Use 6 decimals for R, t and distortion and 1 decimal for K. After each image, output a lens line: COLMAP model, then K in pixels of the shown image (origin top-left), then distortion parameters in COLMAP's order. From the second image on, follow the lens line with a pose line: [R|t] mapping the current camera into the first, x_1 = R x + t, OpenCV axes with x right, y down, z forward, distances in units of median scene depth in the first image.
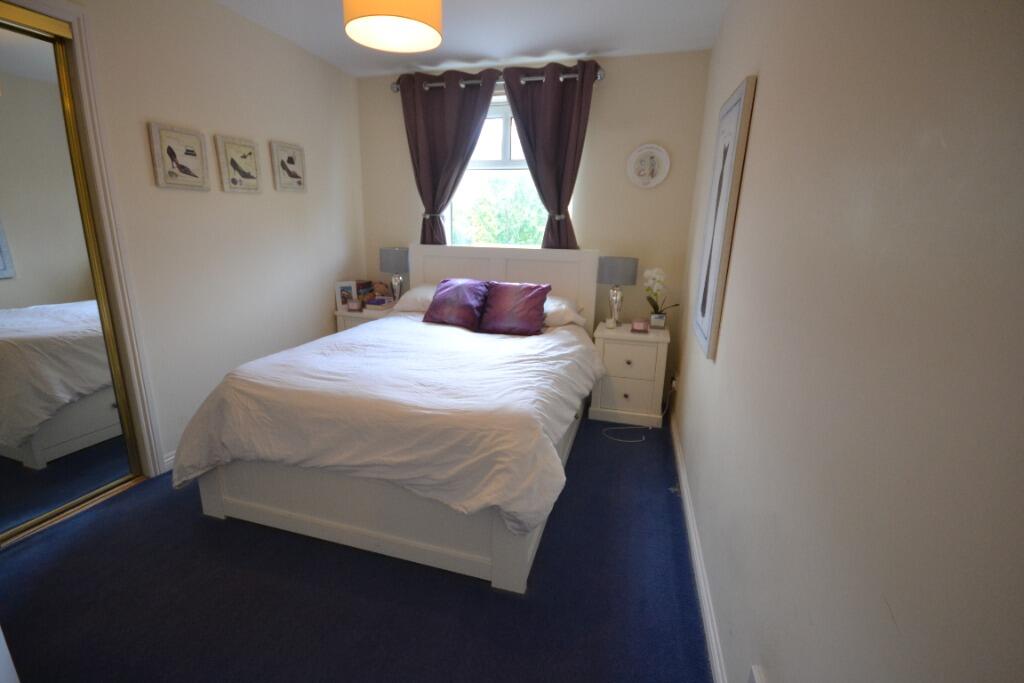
lens RADIAL K [[449.4, 0, 511.3], [0, 449.4, 337.2], [0, 0, 1]] dist [0.001325, 0.000028]
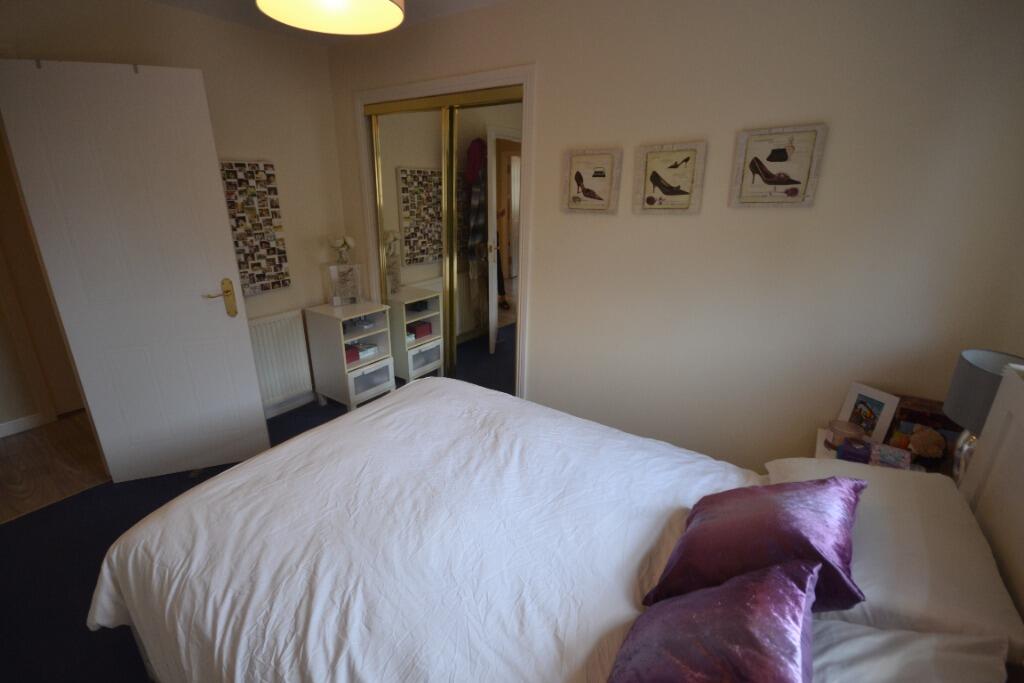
lens RADIAL K [[449.4, 0, 508.8], [0, 449.4, 344.2], [0, 0, 1]] dist [0.001325, 0.000028]
pose [[-0.339055, 0.283467, -0.897044, 0.259923], [-0.241784, 0.895238, 0.374284, -0.360922], [0.909165, 0.343794, -0.234998, 1.060294]]
